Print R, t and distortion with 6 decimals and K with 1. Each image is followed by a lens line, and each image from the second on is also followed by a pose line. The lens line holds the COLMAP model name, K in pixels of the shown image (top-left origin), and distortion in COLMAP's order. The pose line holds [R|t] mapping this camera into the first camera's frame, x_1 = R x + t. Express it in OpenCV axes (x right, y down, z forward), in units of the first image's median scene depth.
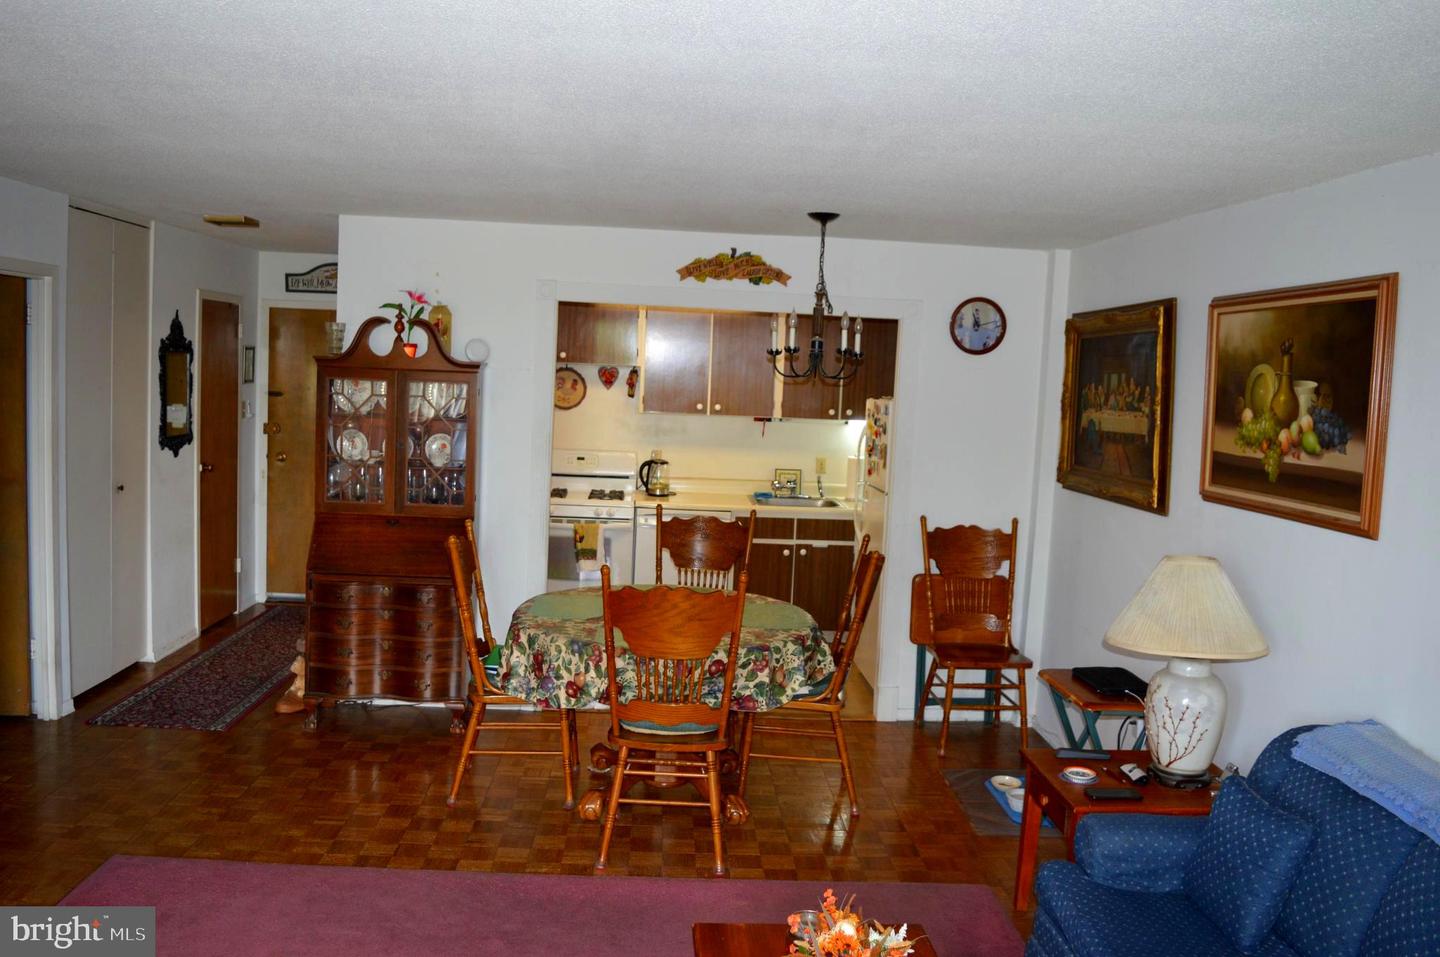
lens RADIAL K [[1146.7, 0, 720.0], [0, 1146.7, 478.5], [0, 0, 1]] dist [-0.091079, 0.013643]
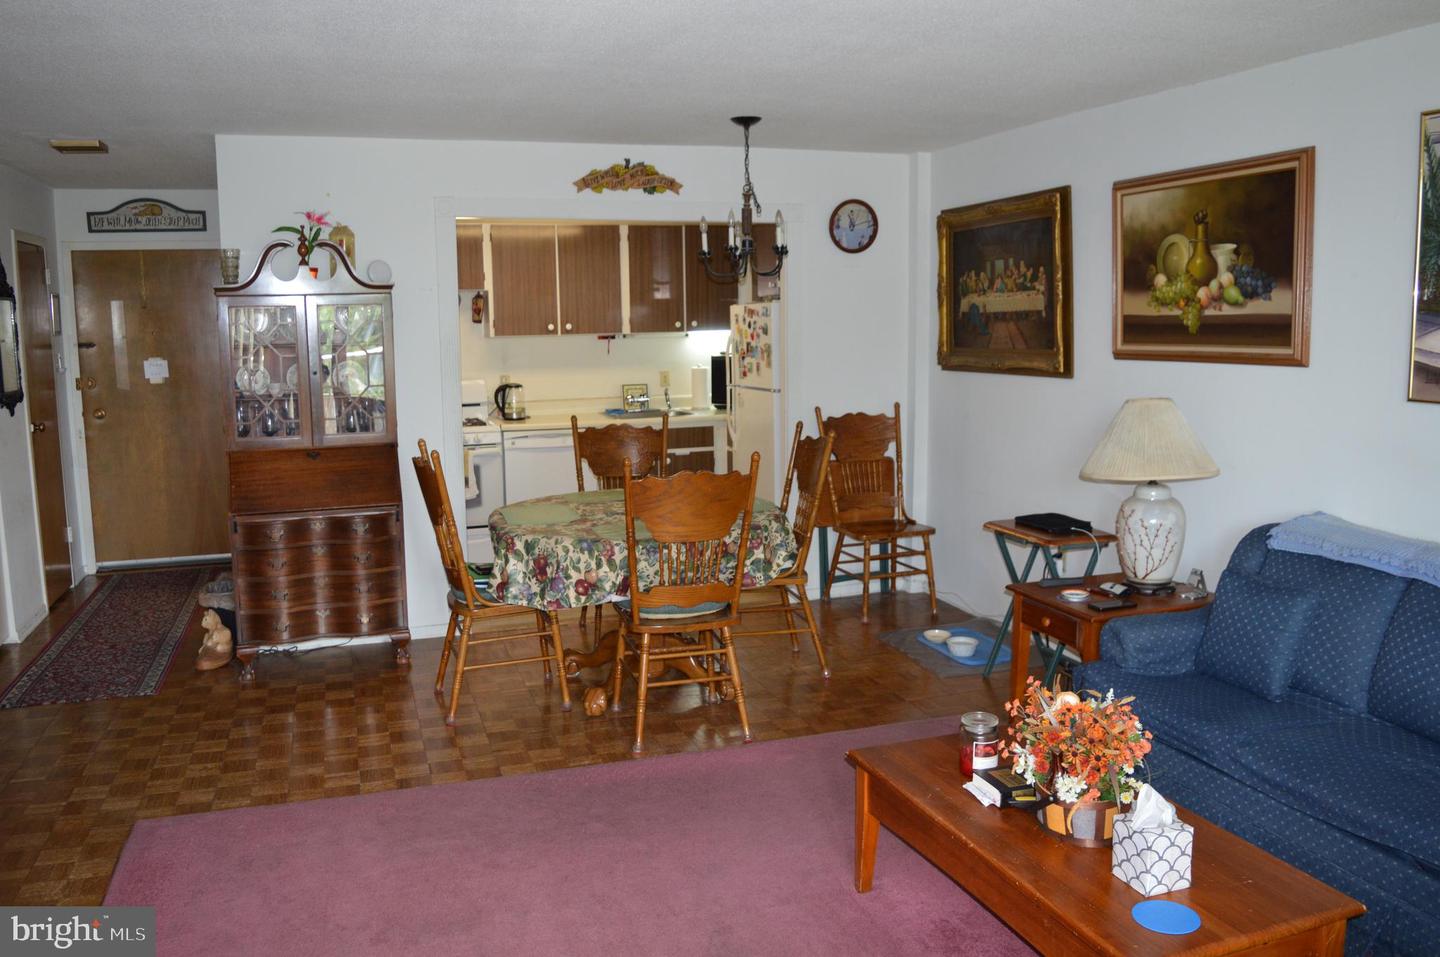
lens RADIAL K [[1146.7, 0, 720.0], [0, 1146.7, 478.5], [0, 0, 1]] dist [-0.091079, 0.013643]
pose [[0.960557, -0.096383, 0.260845, -0.243204], [0.082978, 0.994624, 0.061952, 0.031600], [-0.265414, -0.037864, 0.963391, -0.012957]]
